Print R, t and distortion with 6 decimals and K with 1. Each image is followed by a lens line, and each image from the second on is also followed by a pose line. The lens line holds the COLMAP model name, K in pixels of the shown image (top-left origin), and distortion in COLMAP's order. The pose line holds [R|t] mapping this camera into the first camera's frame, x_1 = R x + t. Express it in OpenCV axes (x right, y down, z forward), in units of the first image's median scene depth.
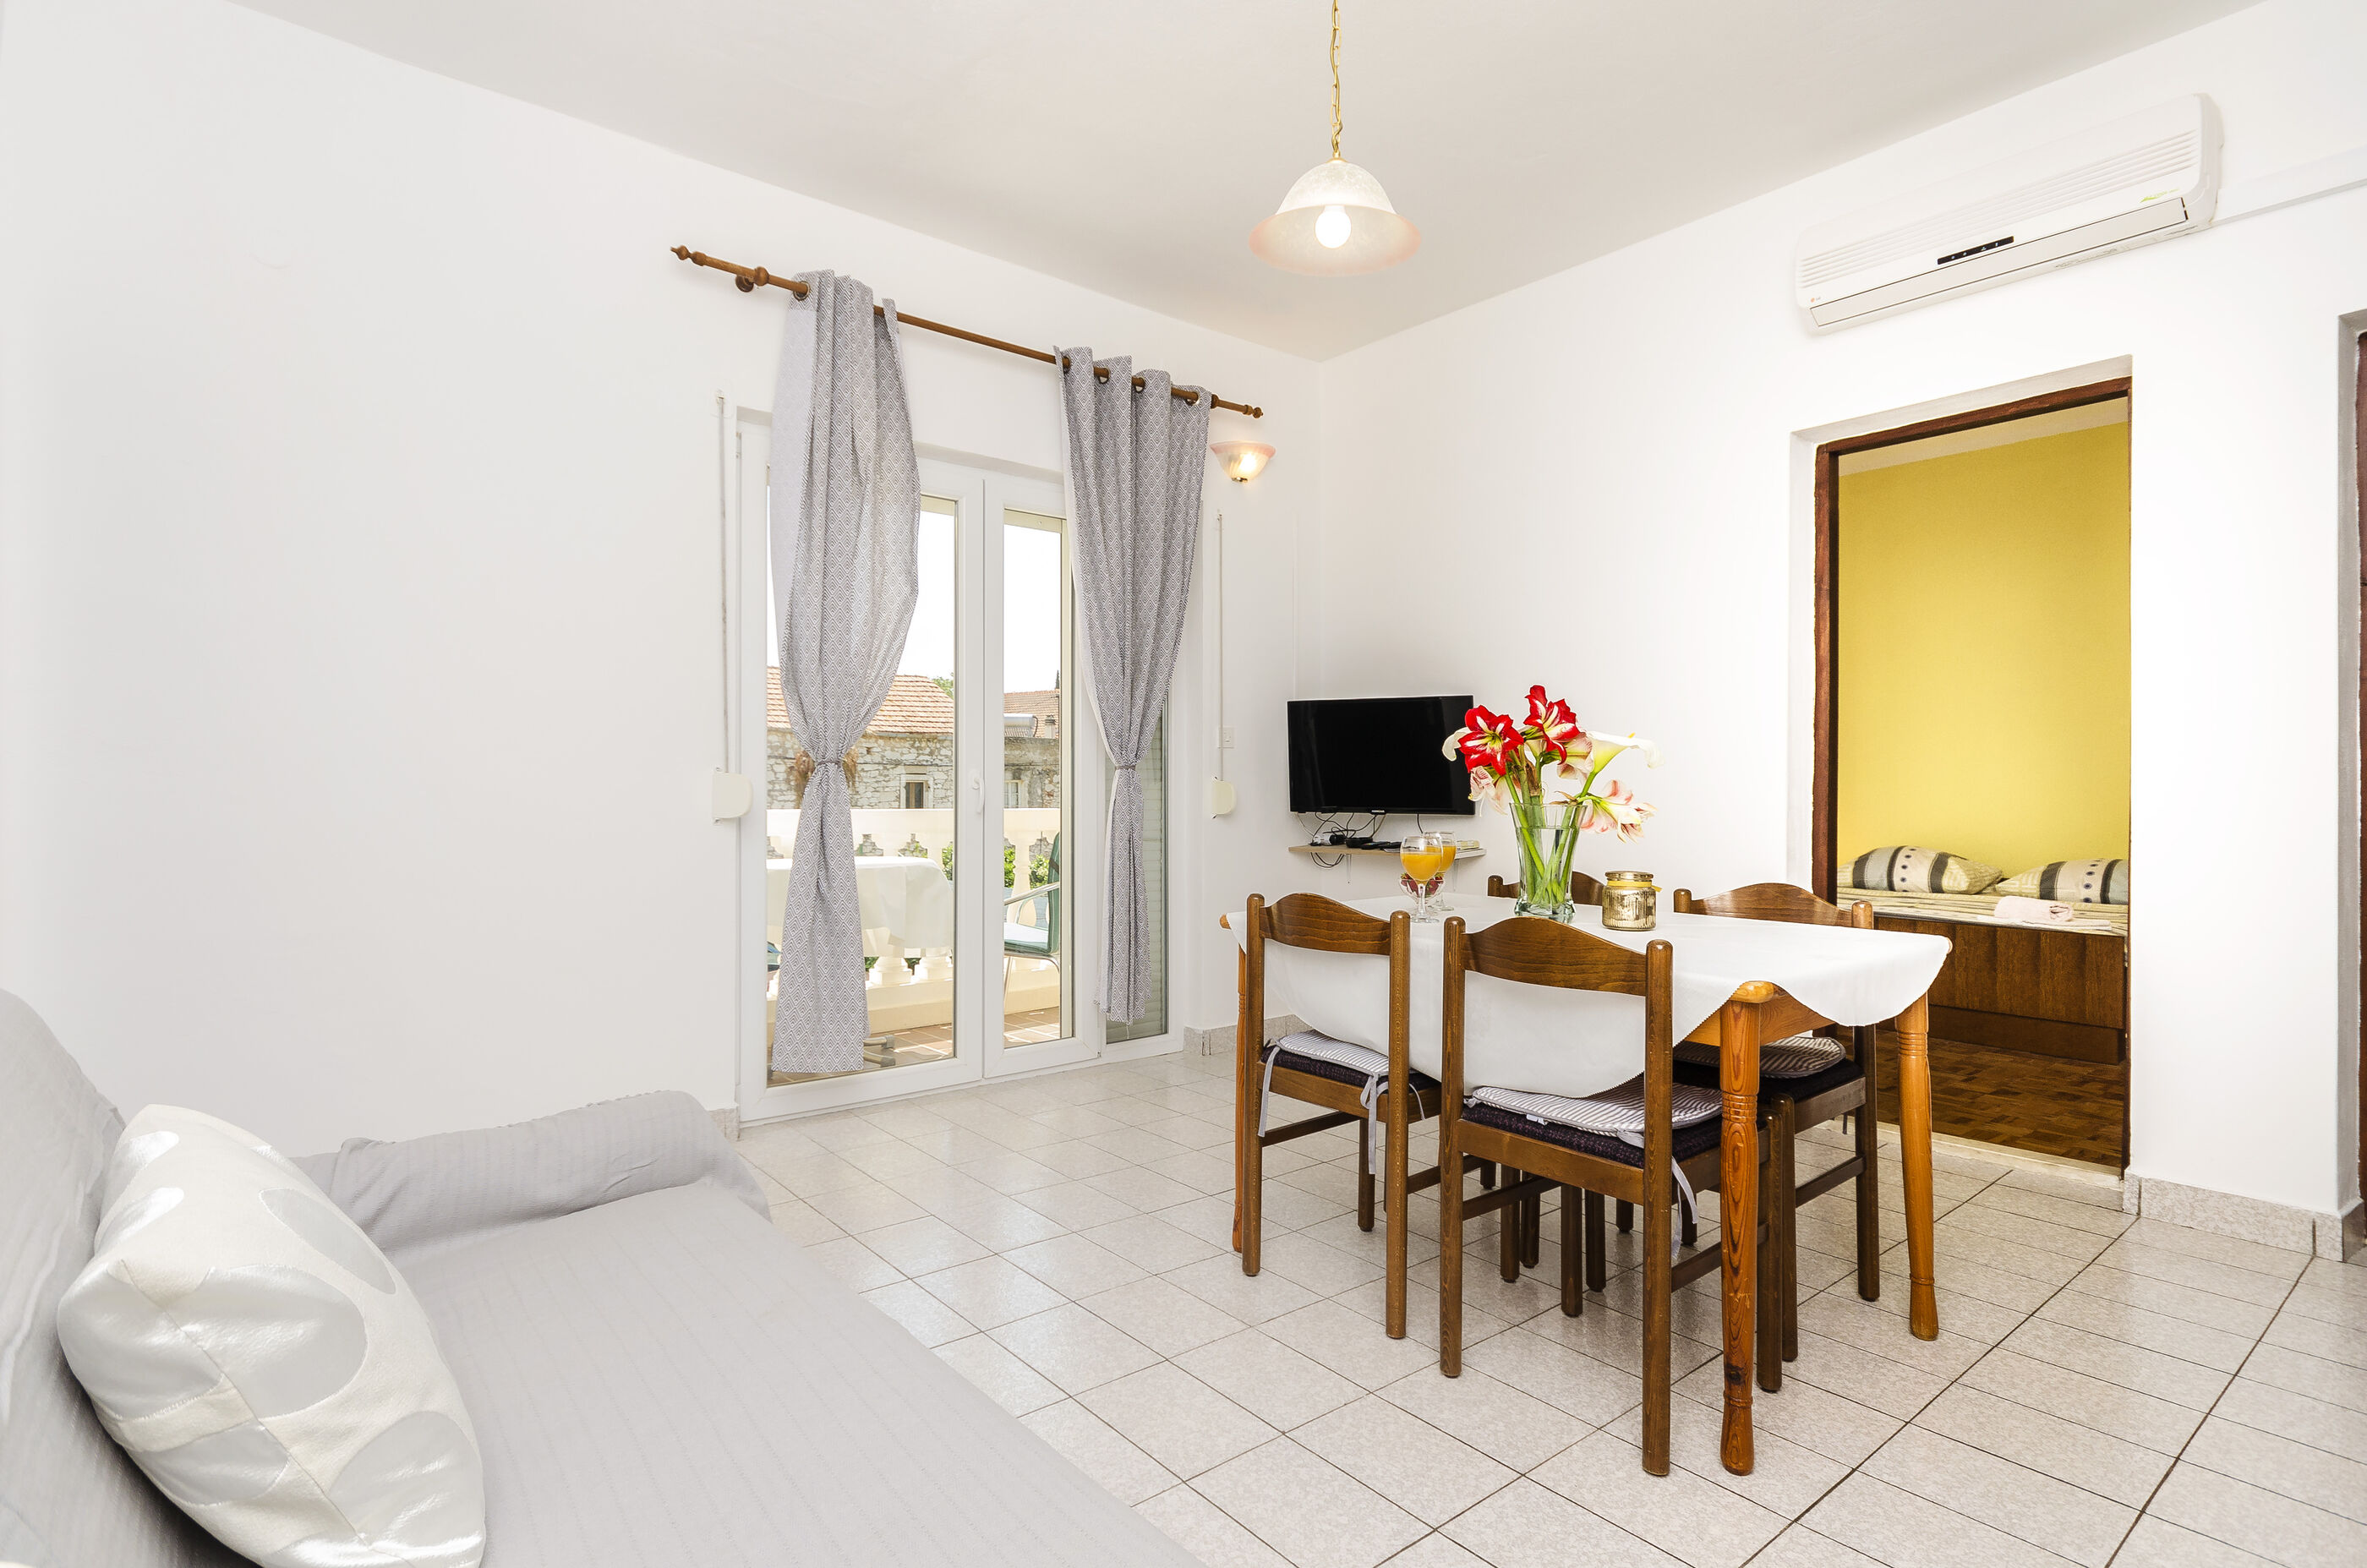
lens RADIAL K [[1188.1, 0, 1177.0], [0, 1188.1, 777.6], [0, 0, 1]] dist [0.003335, 0.000059]
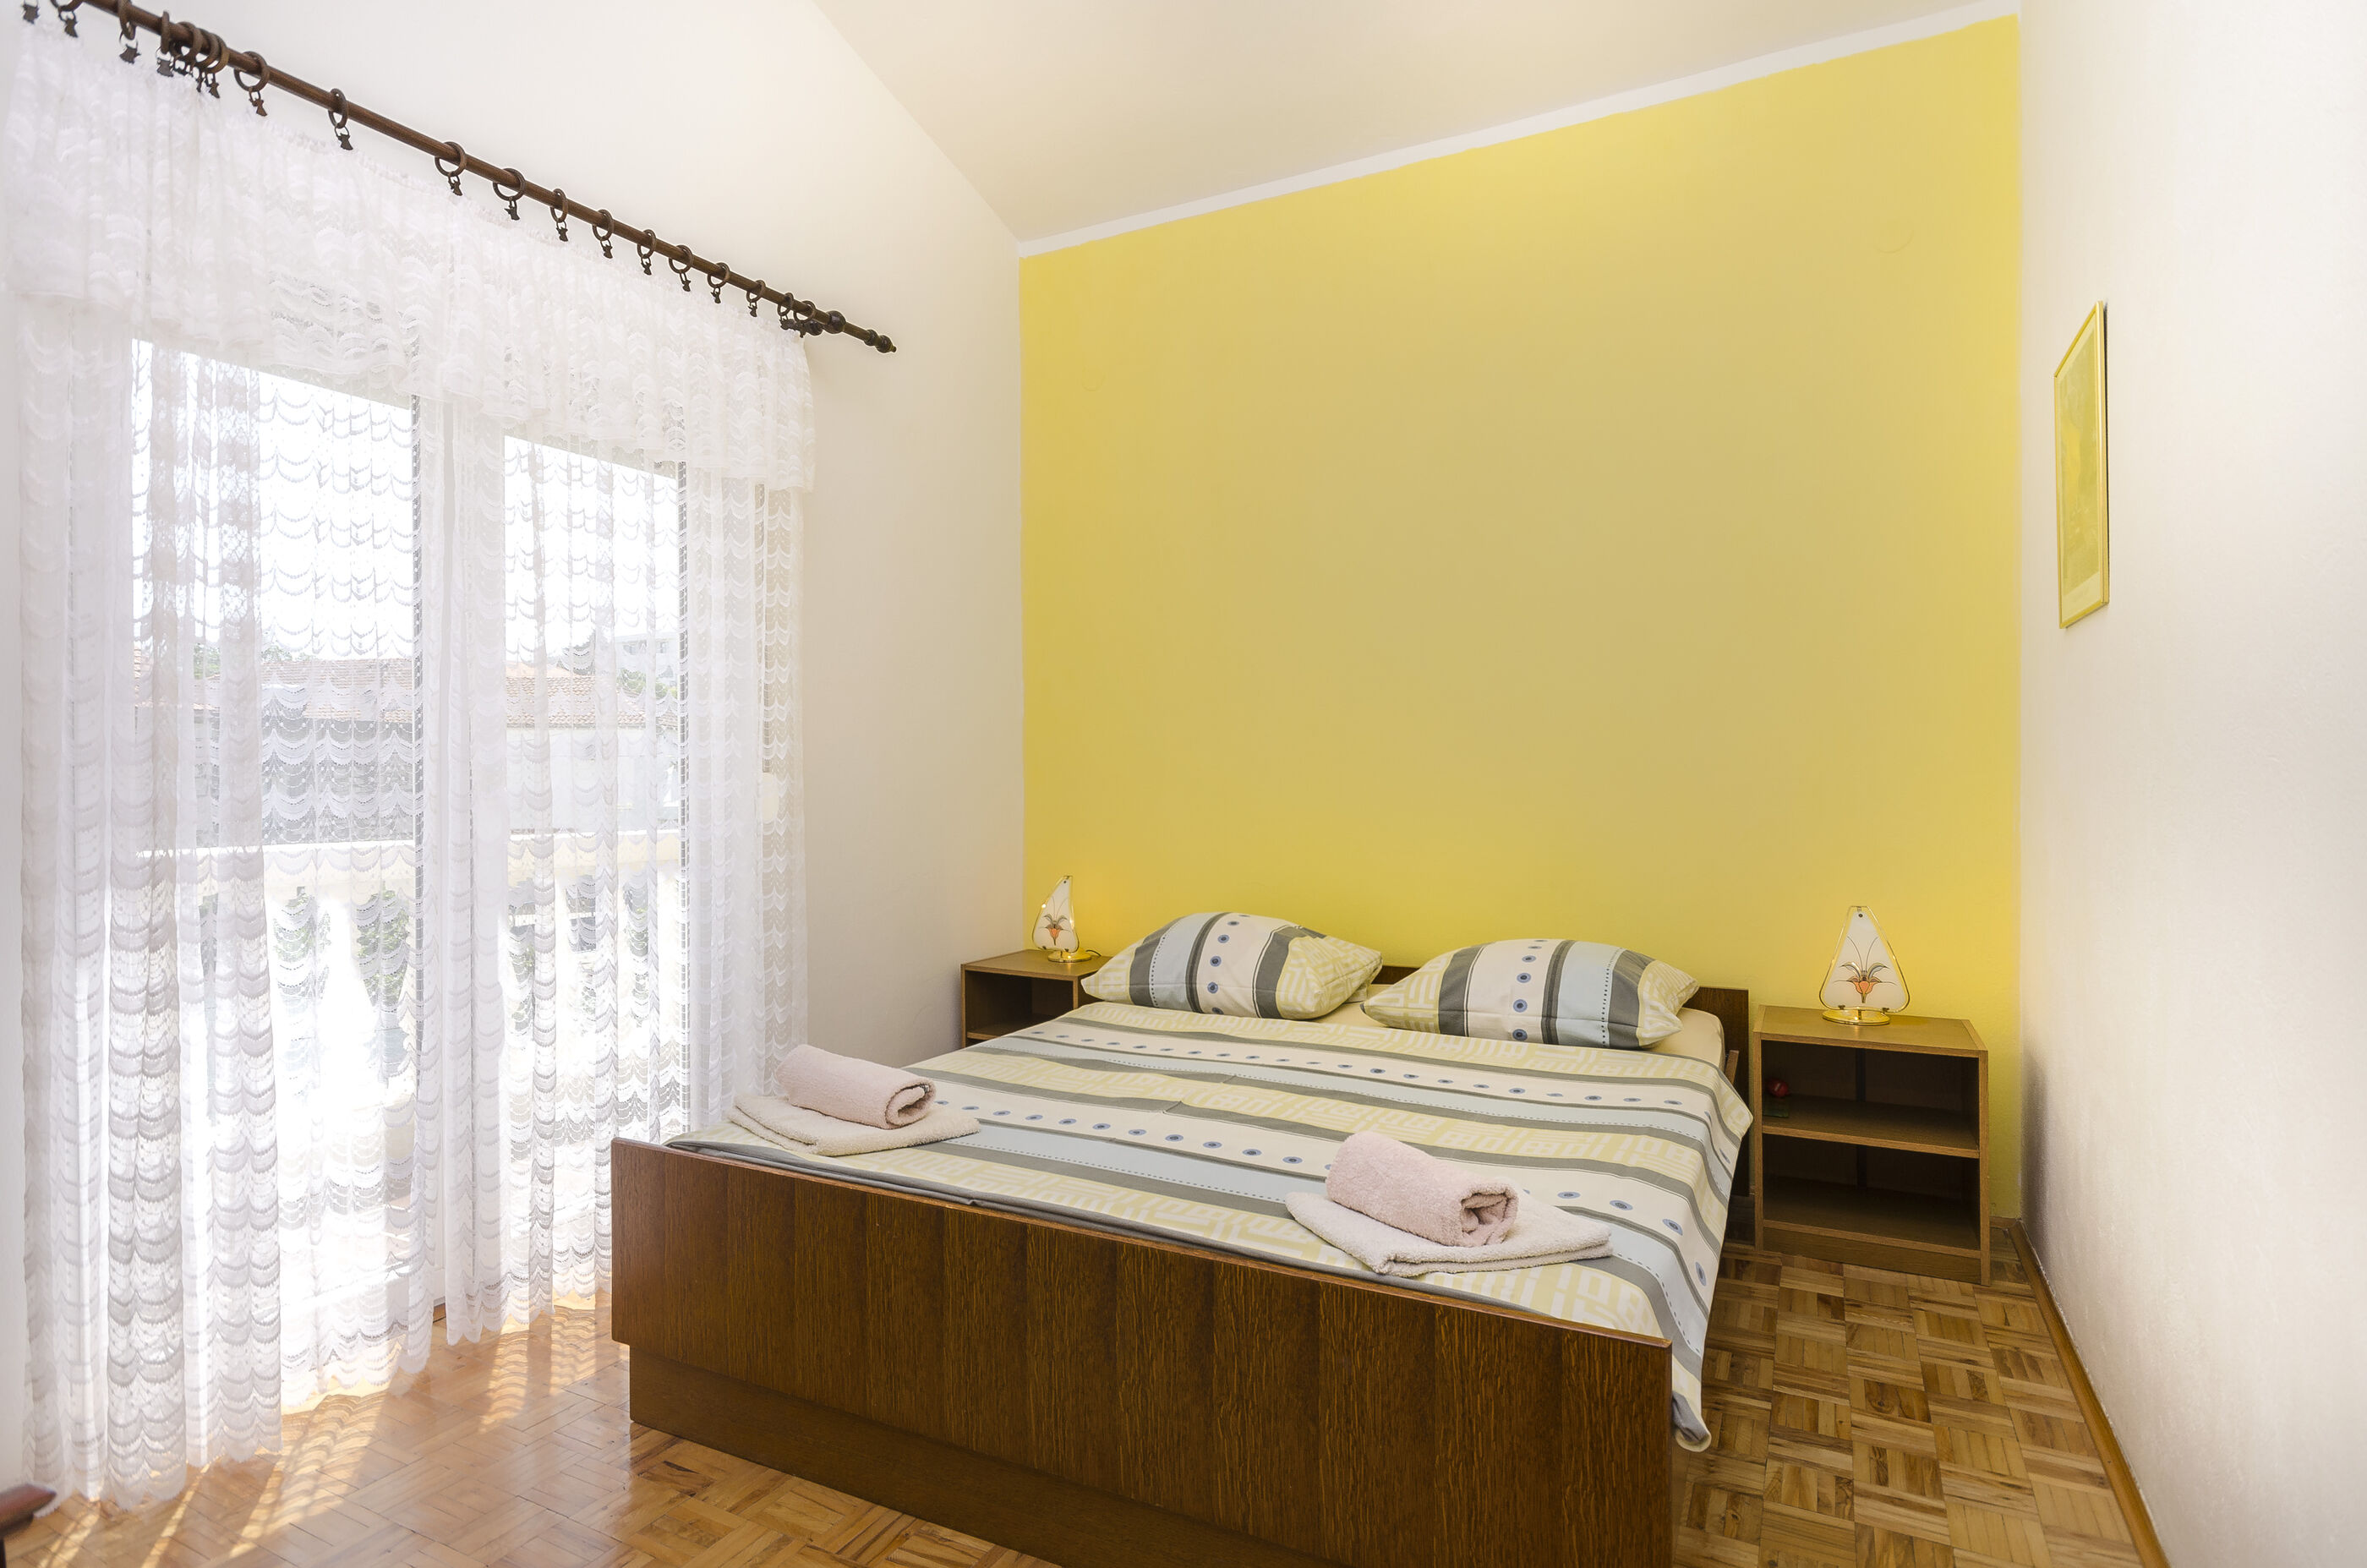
lens RADIAL K [[1188.1, 0, 1193.0], [0, 1188.1, 778.4], [0, 0, 1]] dist [0.003335, 0.000059]
pose [[0.913601, -0.008590, 0.406521, 0.419988], [0.008624, 0.999961, 0.001748, -0.002875], [-0.406520, 0.001909, 0.913640, 0.574432]]
